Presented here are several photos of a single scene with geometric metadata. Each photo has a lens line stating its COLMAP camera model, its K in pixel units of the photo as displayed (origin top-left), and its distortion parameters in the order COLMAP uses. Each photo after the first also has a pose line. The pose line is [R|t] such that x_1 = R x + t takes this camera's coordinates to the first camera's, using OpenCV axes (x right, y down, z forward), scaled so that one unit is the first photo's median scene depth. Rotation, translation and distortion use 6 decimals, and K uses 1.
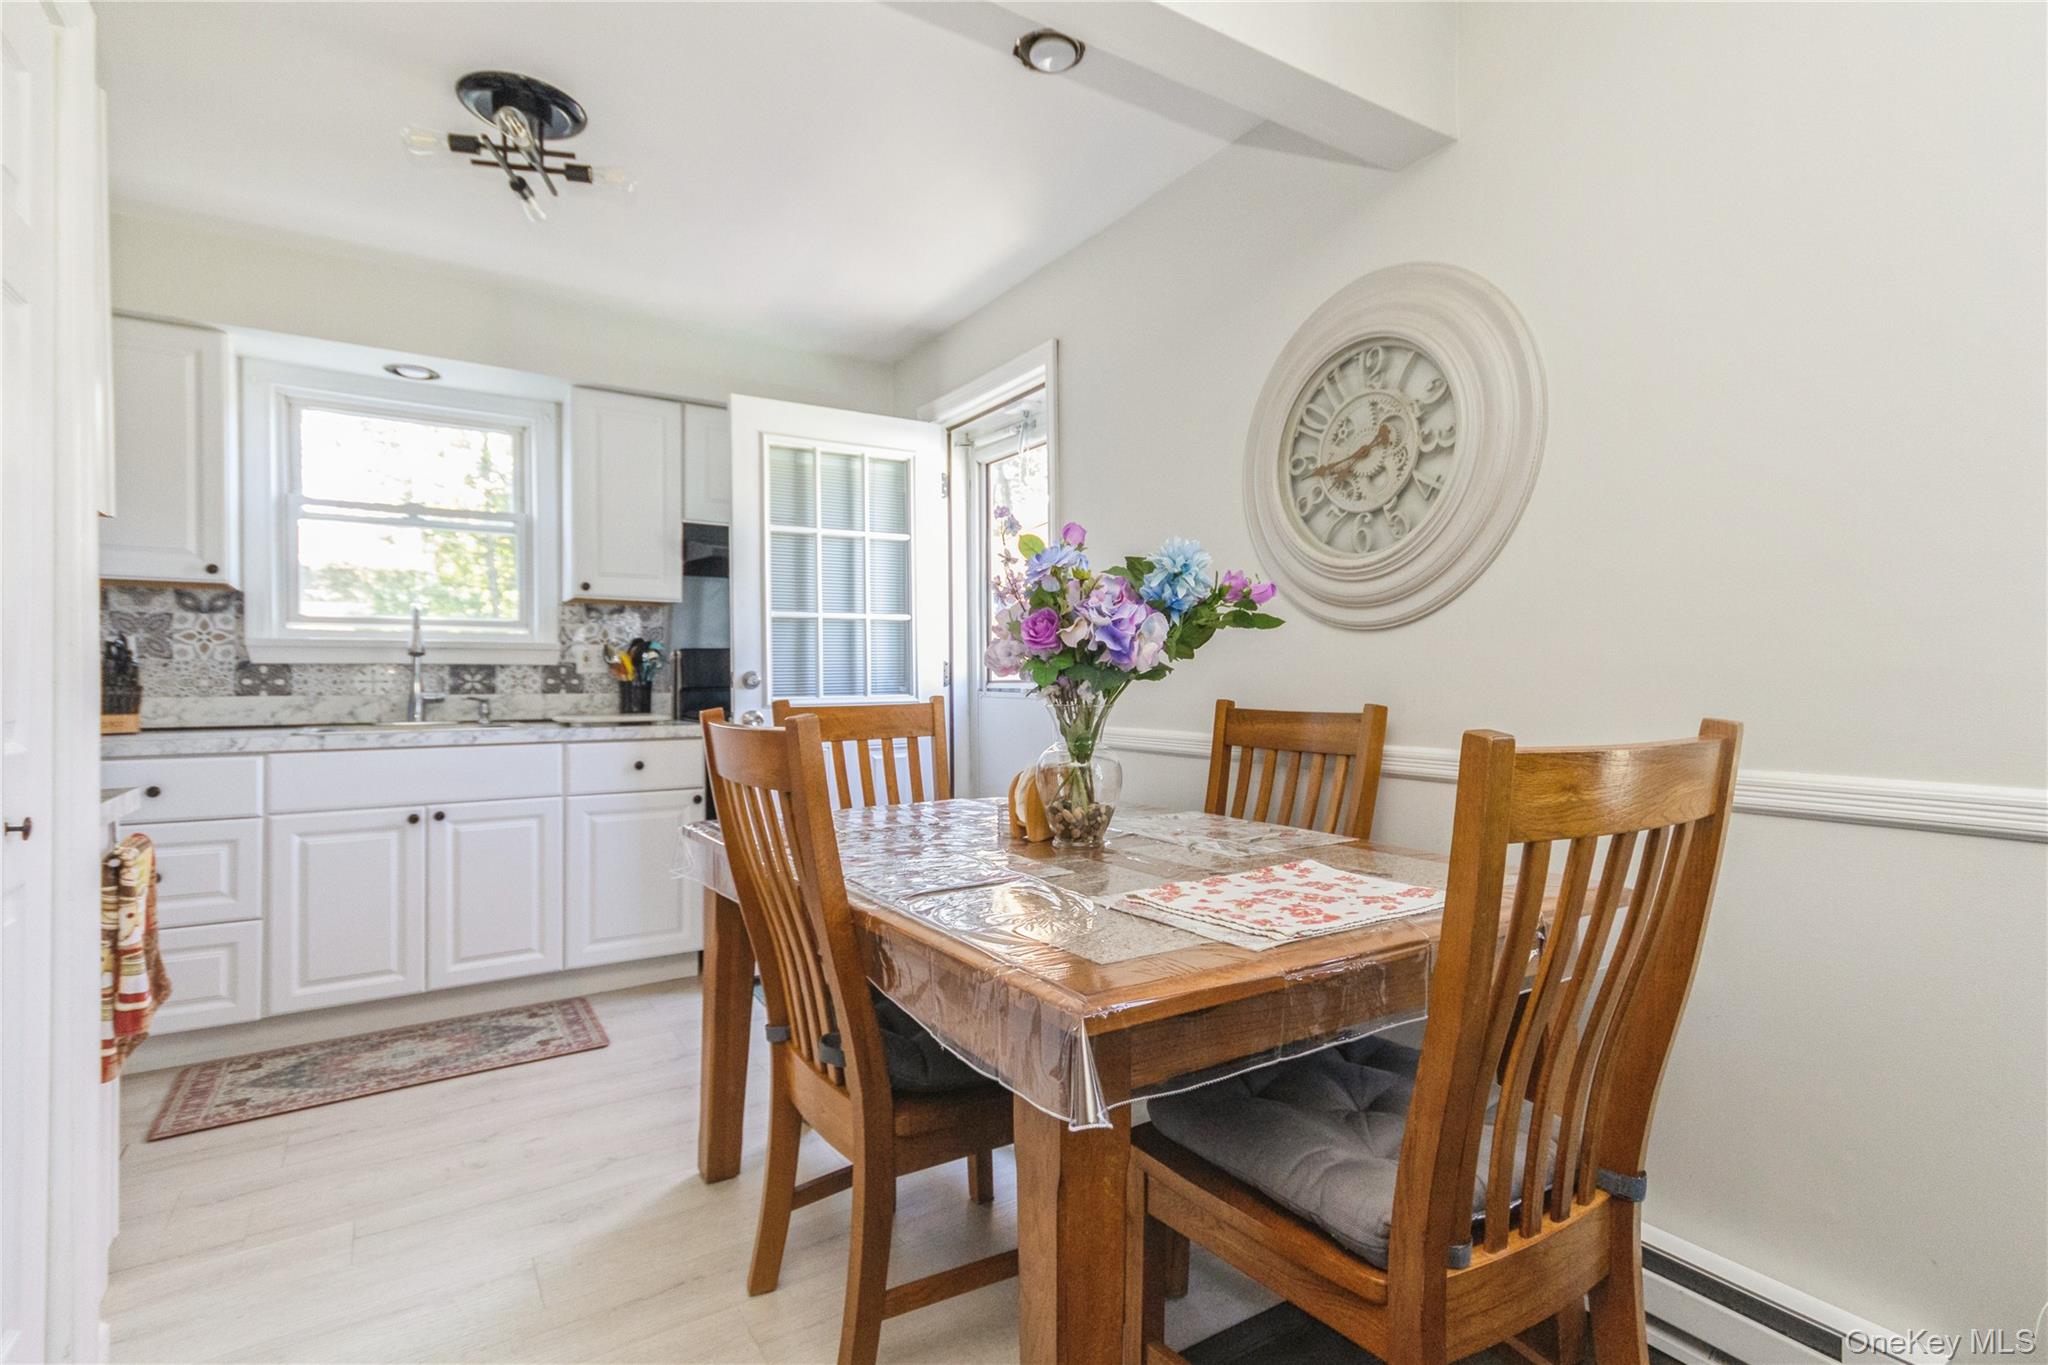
lens RADIAL K [[987.1, 0, 1036.6], [0, 987.1, 686.3], [0, 0, 1]] dist [0.022967, -0.000568]
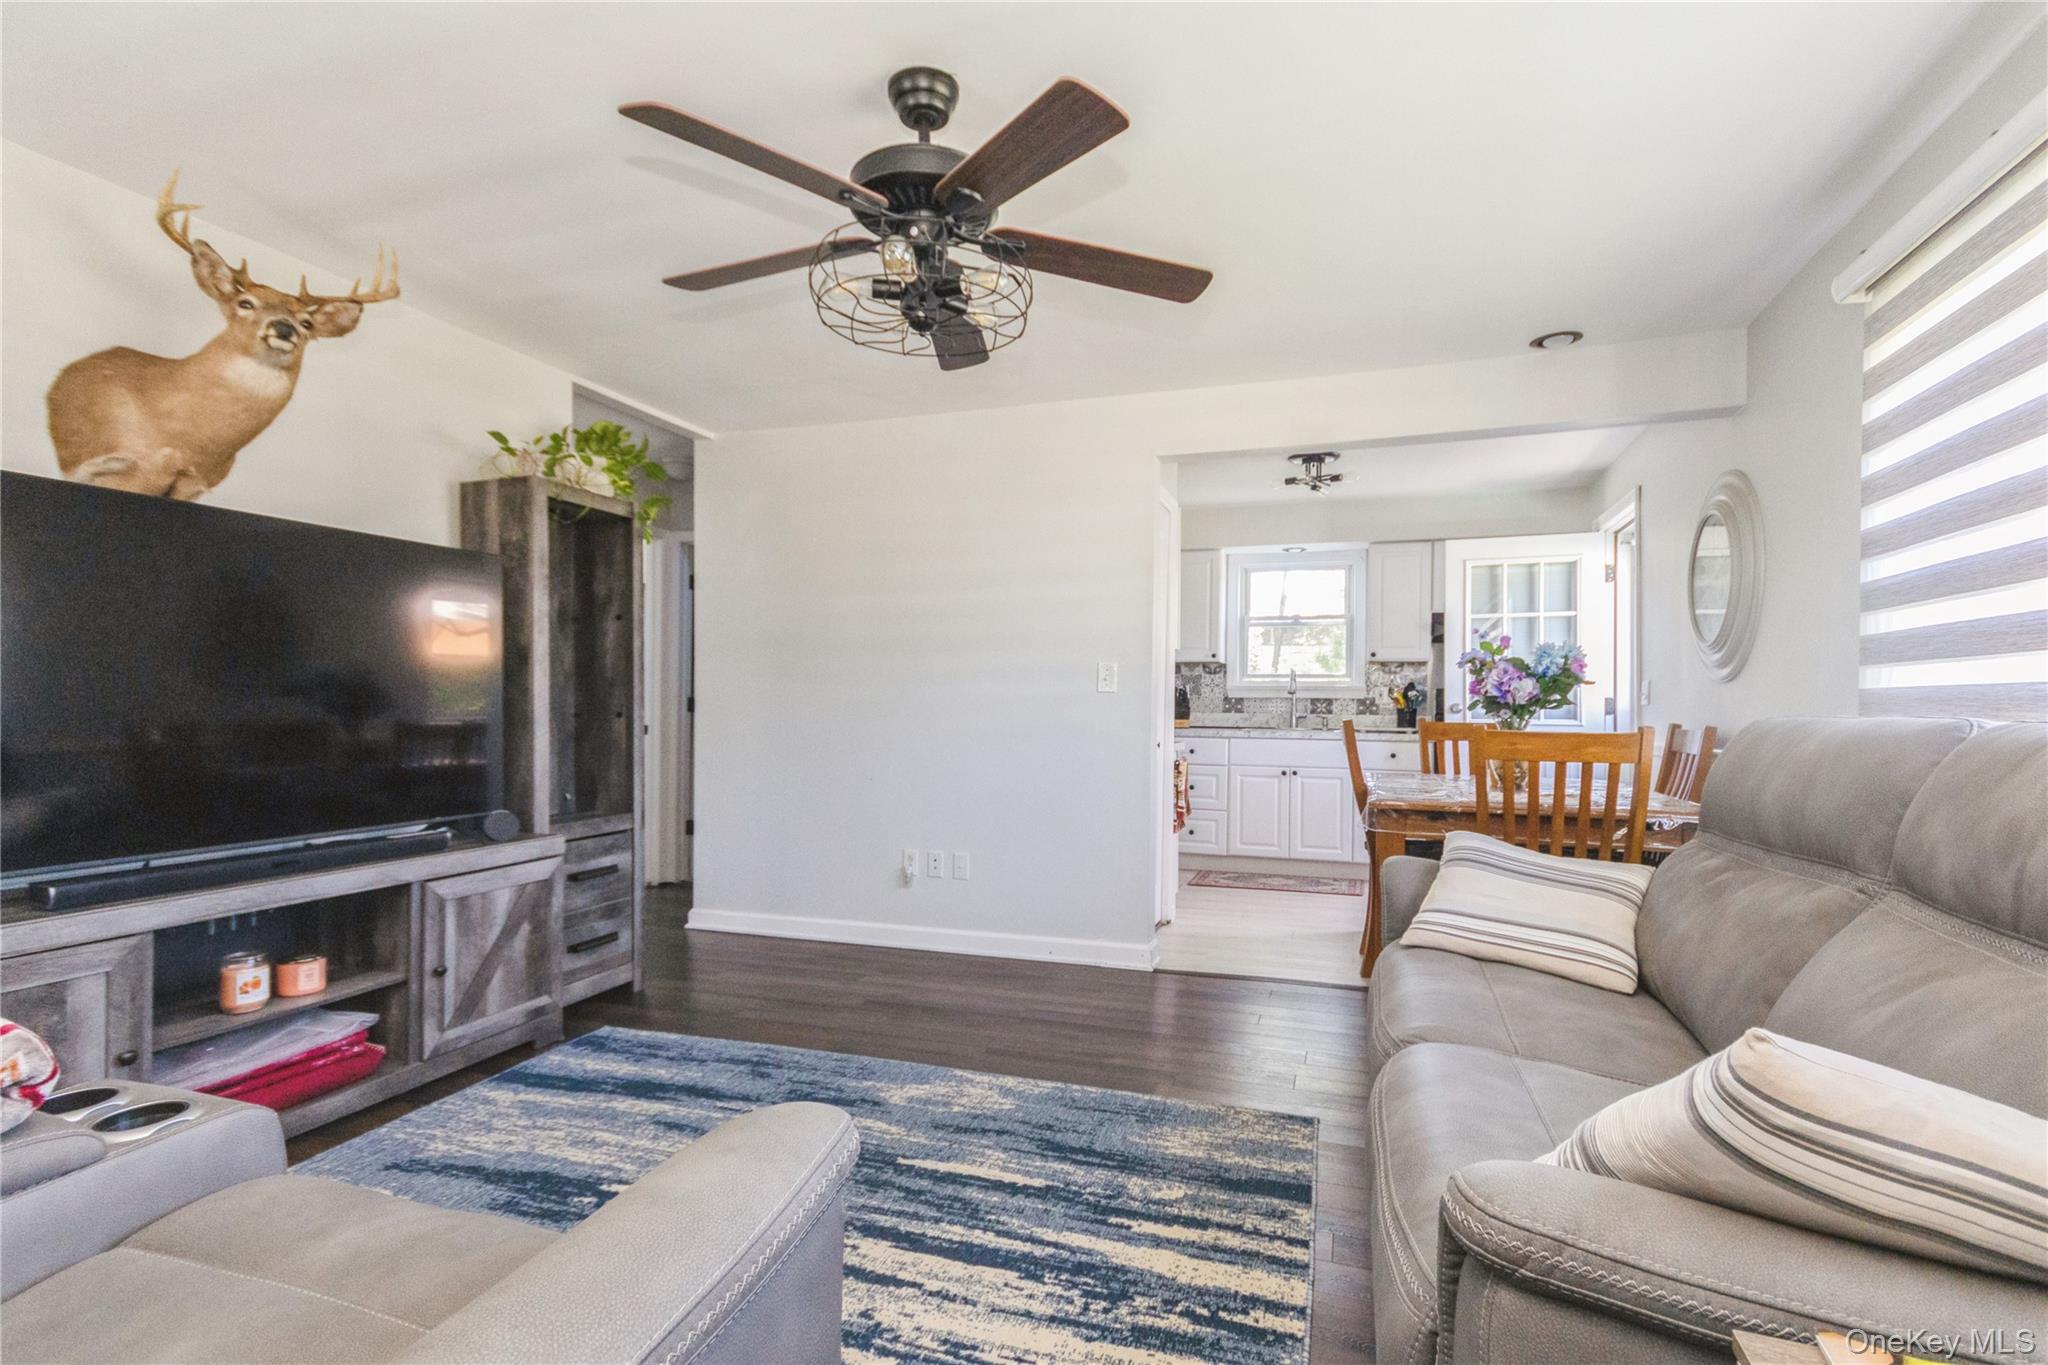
lens RADIAL K [[987.1, 0, 1036.6], [0, 987.1, 686.3], [0, 0, 1]] dist [0.022967, -0.000568]
pose [[0.621933, -0.004917, -0.783055, 0.612647], [-0.016525, 0.999675, -0.019401, 0.000397], [0.782896, 0.025006, 0.621650, -0.632480]]
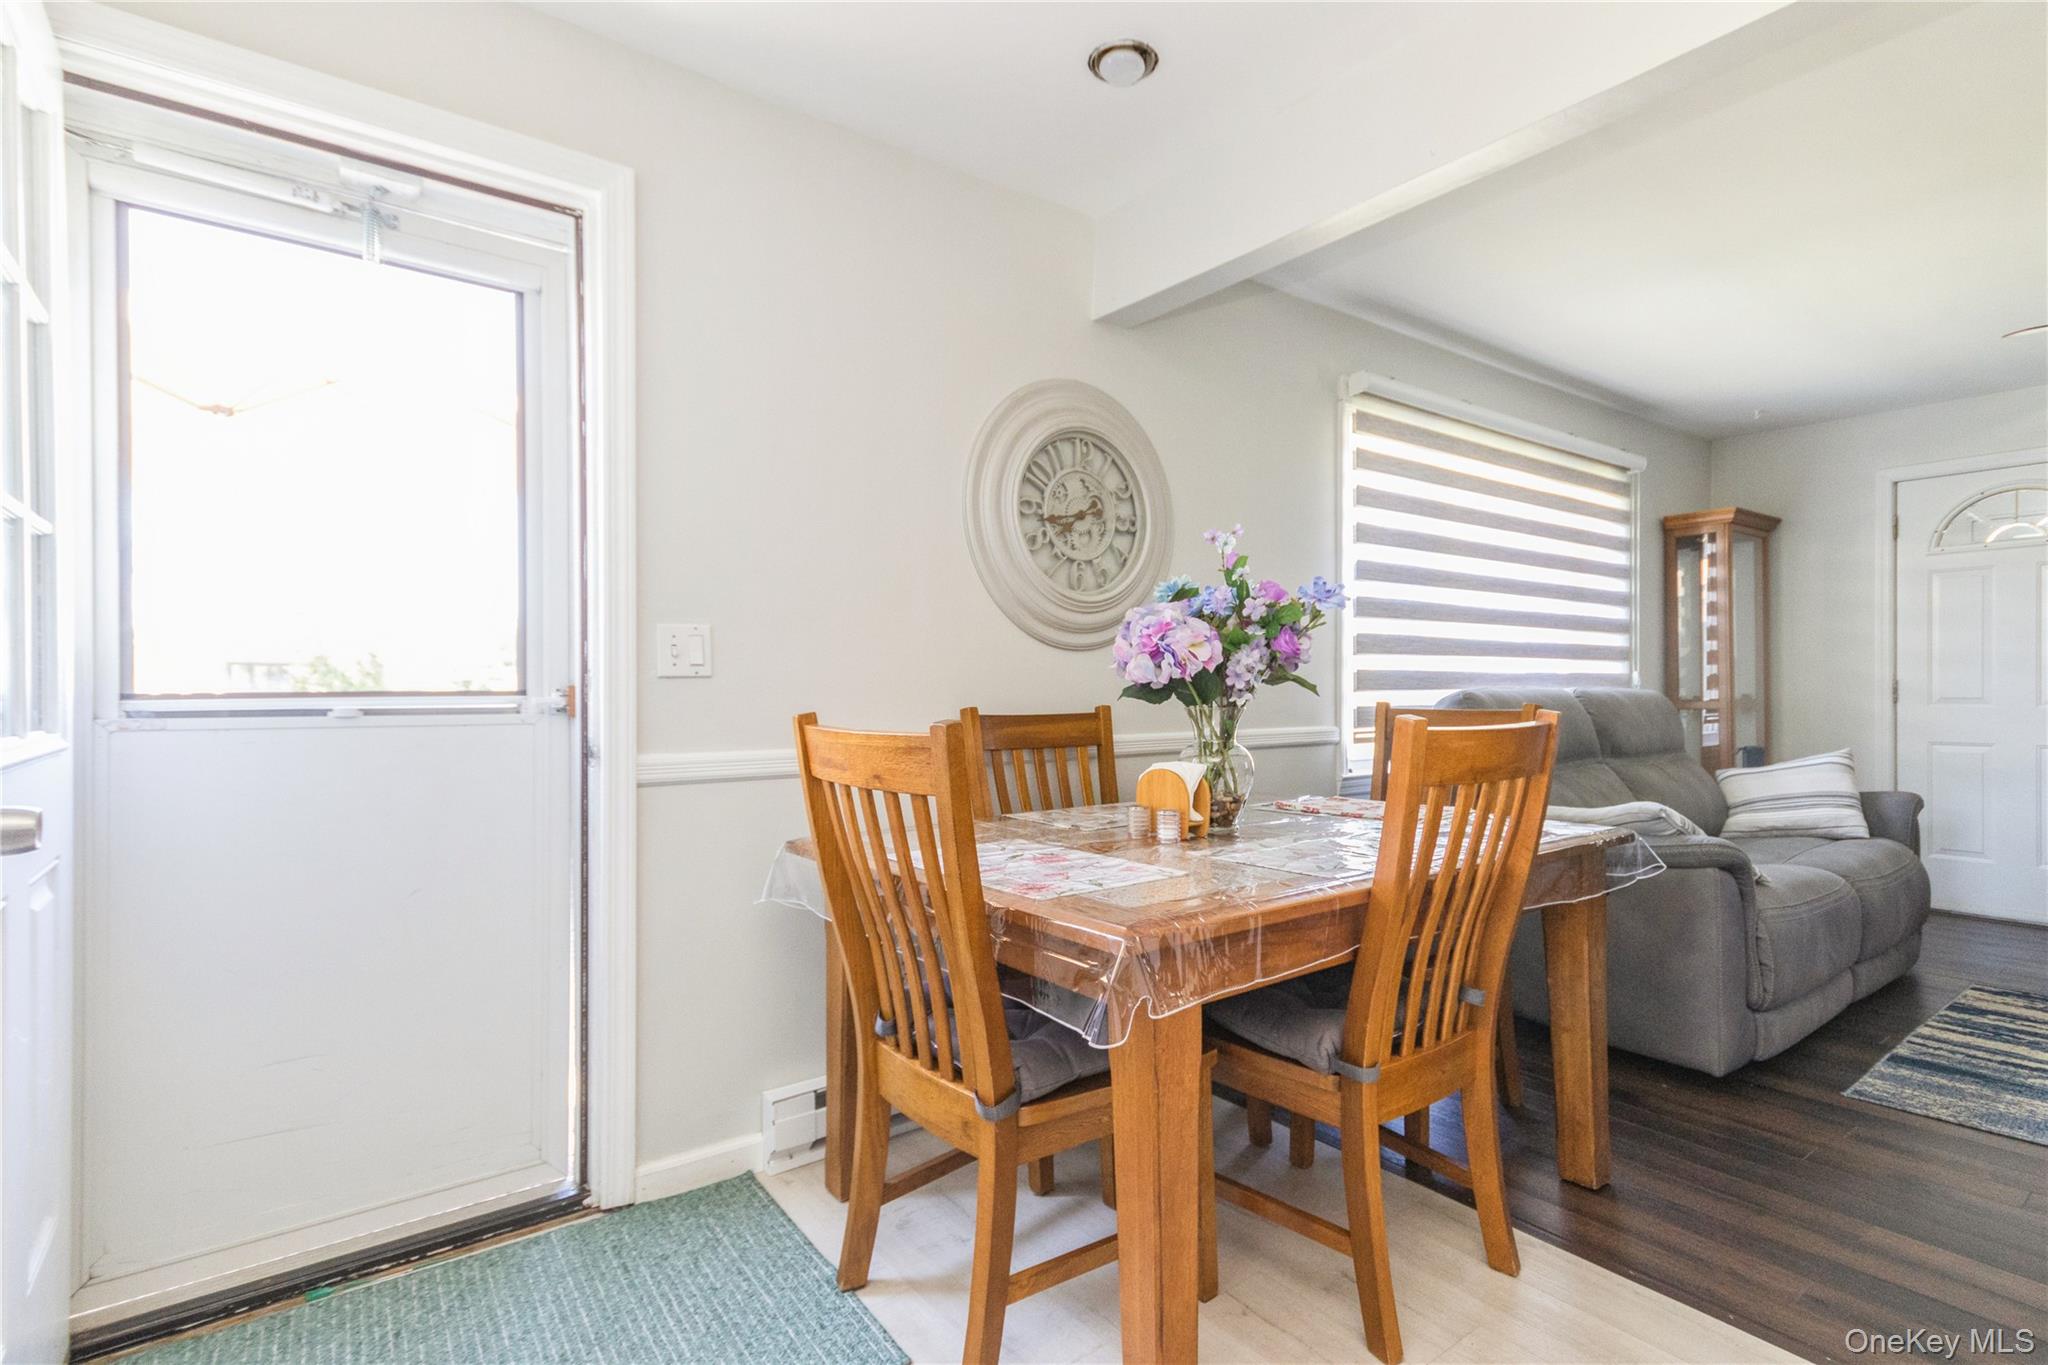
lens RADIAL K [[987.1, 0, 1036.6], [0, 987.1, 686.3], [0, 0, 1]] dist [0.022967, -0.000568]
pose [[-0.067187, -0.001102, 0.997740, -0.611381], [0.006698, 0.999976, 0.001556, -0.007086], [-0.997718, 0.006788, -0.067178, 0.720396]]
